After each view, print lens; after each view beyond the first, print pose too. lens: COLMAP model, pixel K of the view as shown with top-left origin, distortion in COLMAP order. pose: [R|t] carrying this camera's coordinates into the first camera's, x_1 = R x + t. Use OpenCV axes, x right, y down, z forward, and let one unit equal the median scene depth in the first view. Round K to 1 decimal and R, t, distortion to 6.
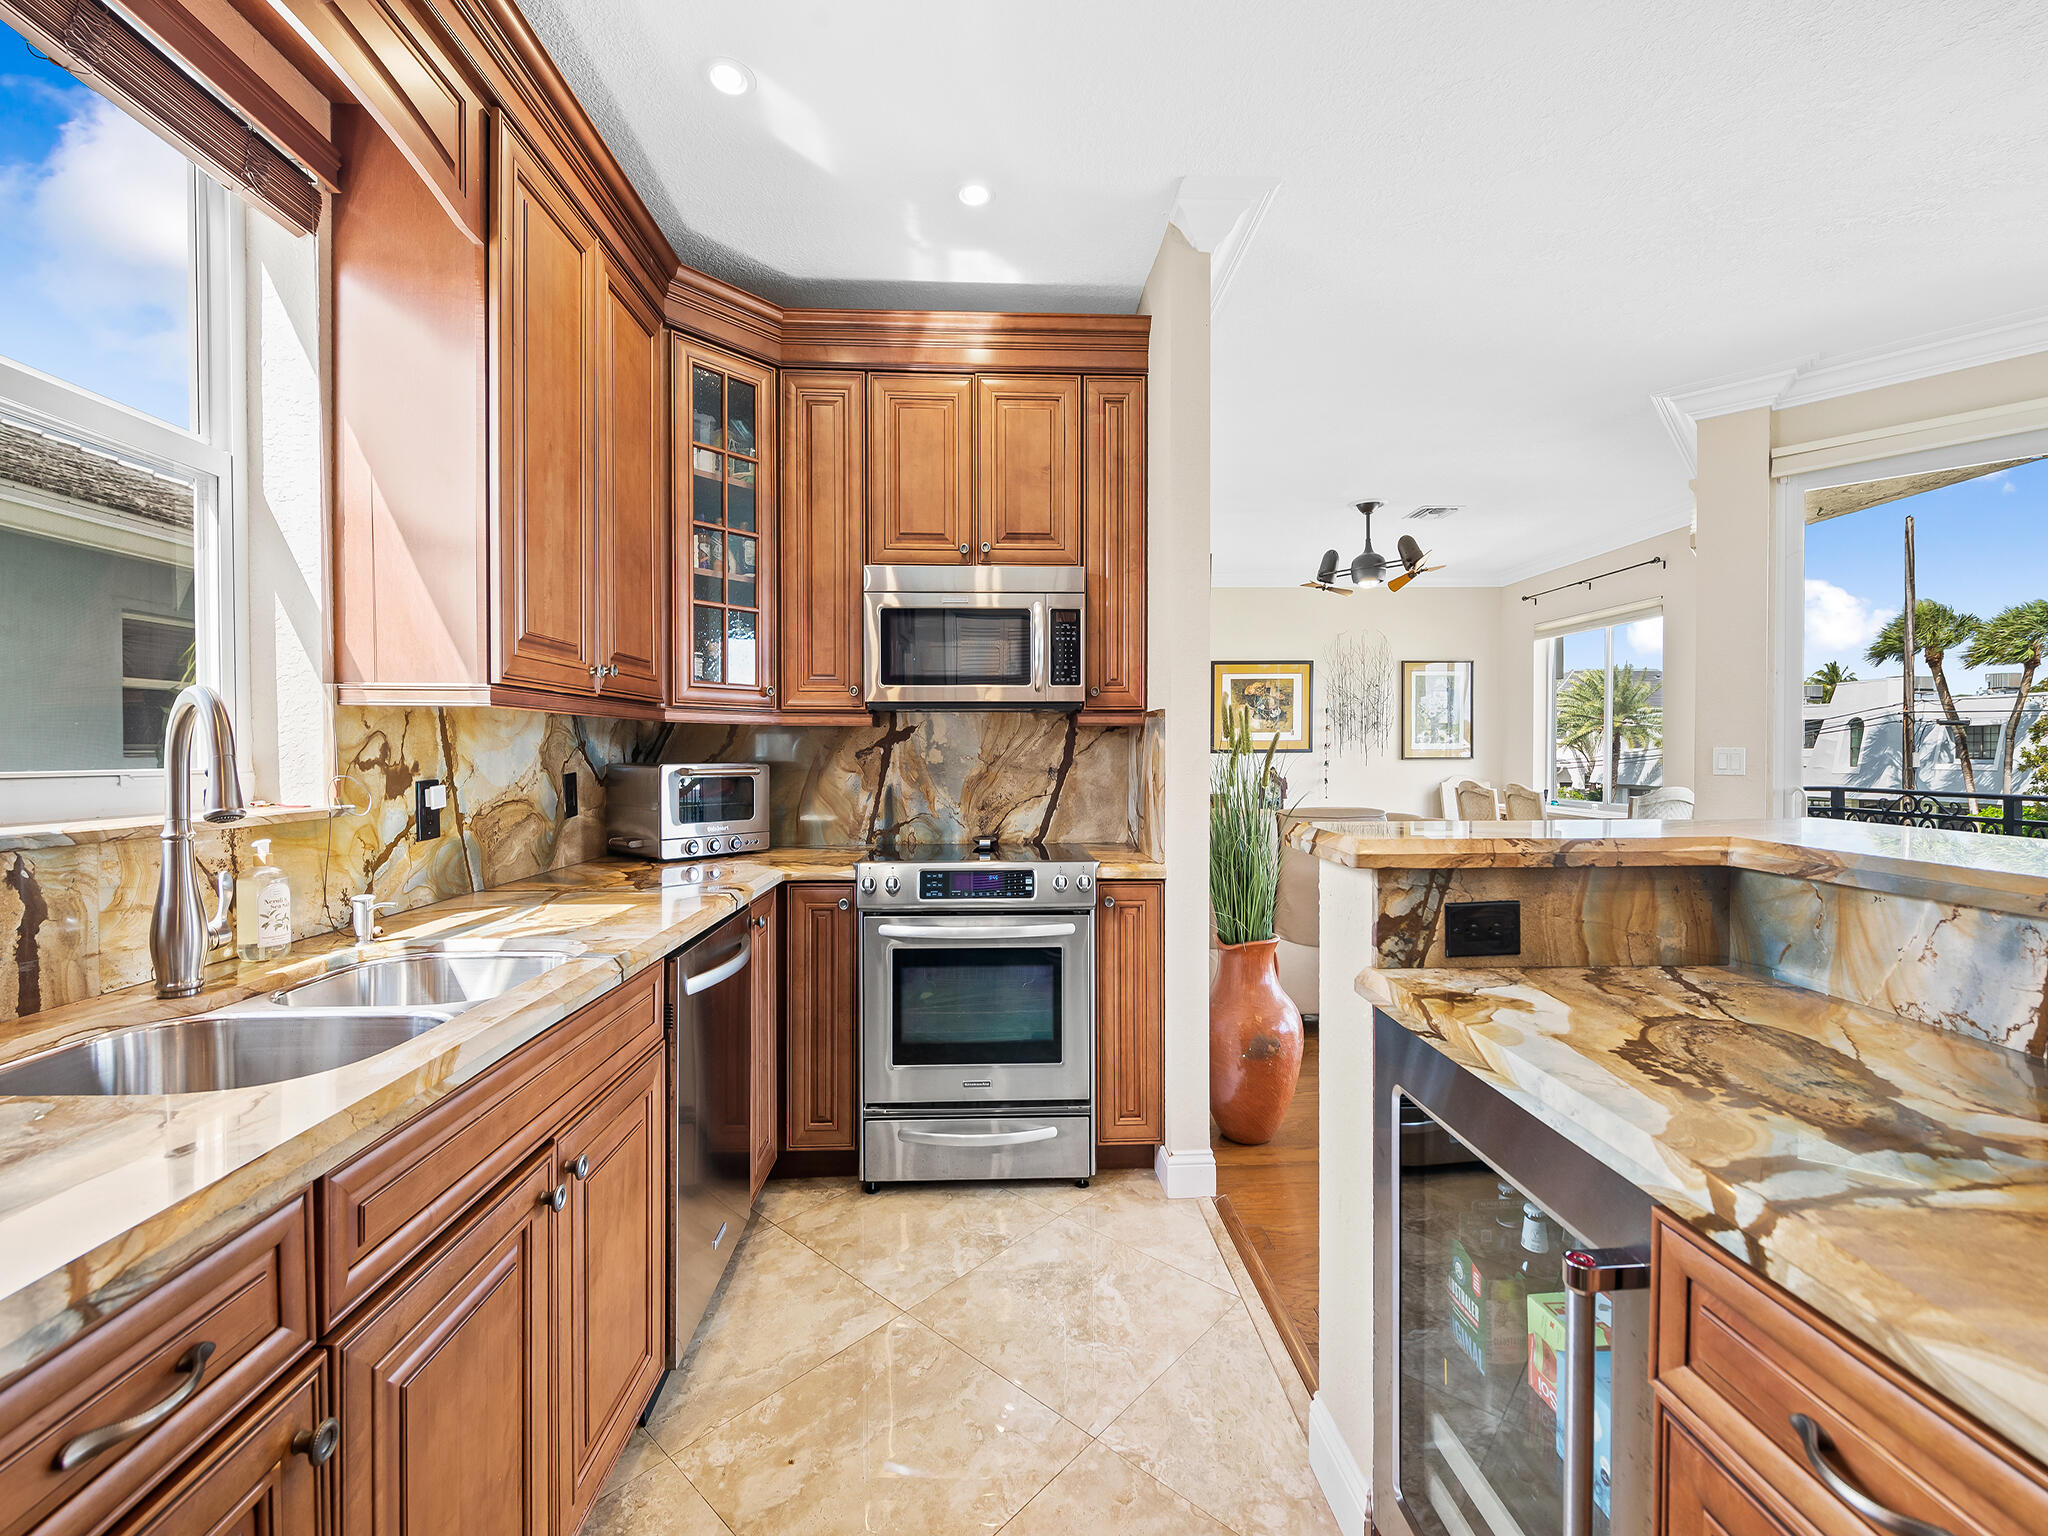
lens RADIAL K [[866.4, 0, 1015.9], [0, 866.4, 766.6], [0, 0, 1]] dist [-0.000134, -0.001253]
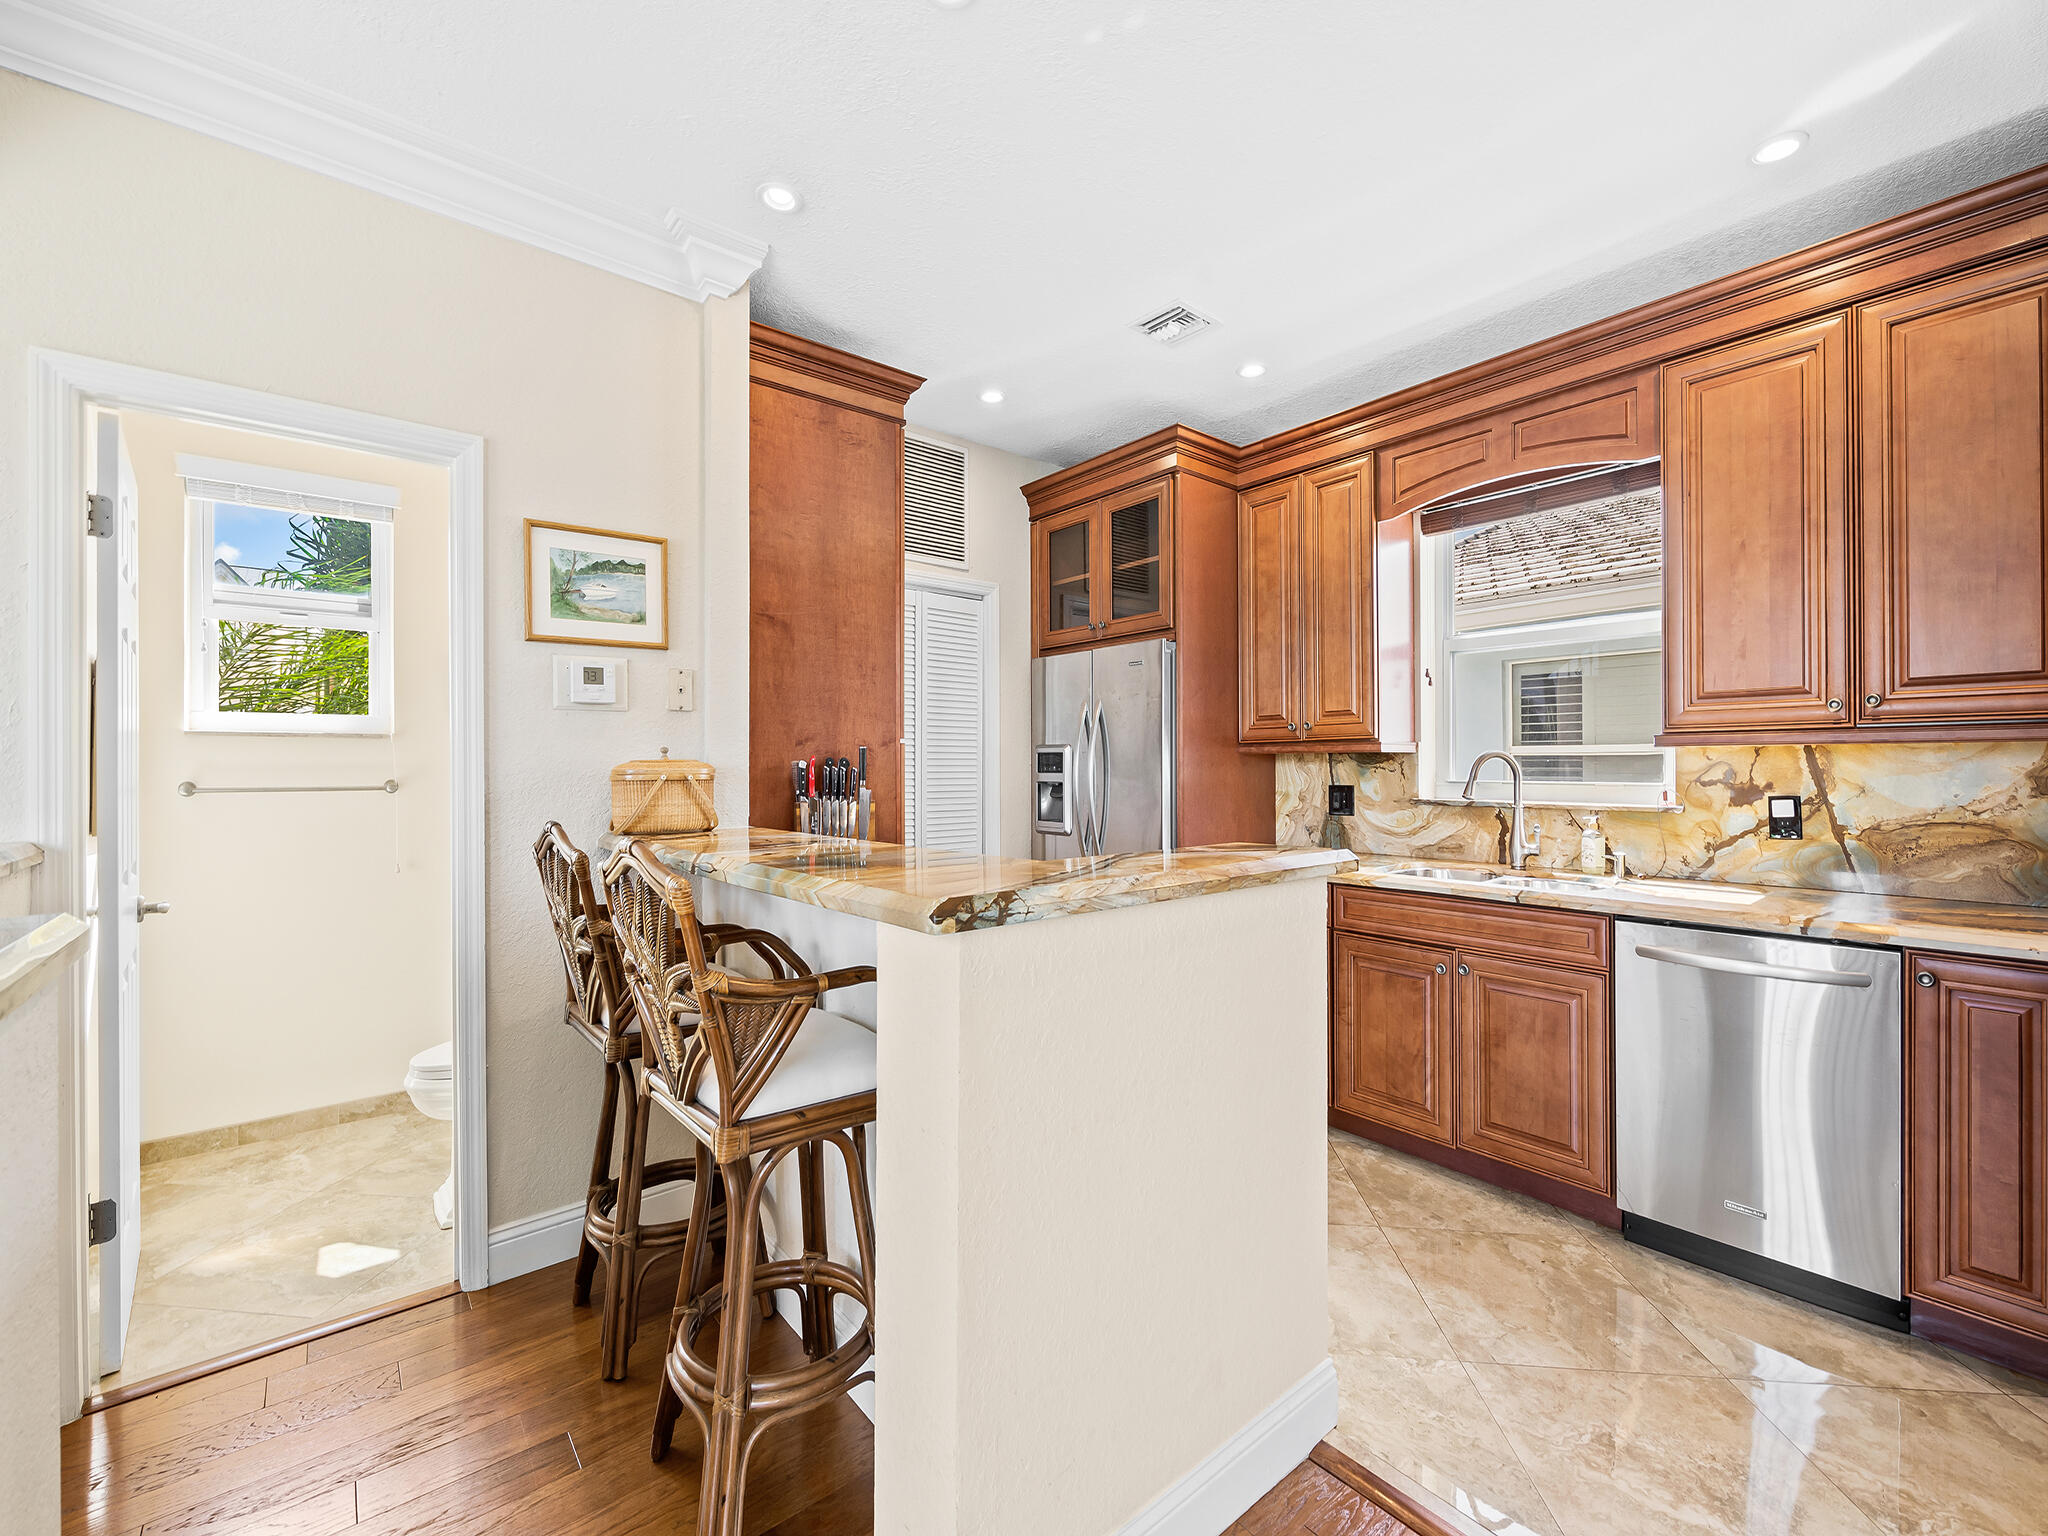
lens RADIAL K [[847.3, 0, 1024.9], [0, 847.3, 766.4], [0, 0, 1]] dist [0.002662, -0.002466]
pose [[-0.793026, 0.006286, -0.609155, 1.143833], [-0.004617, 0.999856, 0.016330, -0.049598], [0.609170, 0.015762, -0.792883, 1.393070]]
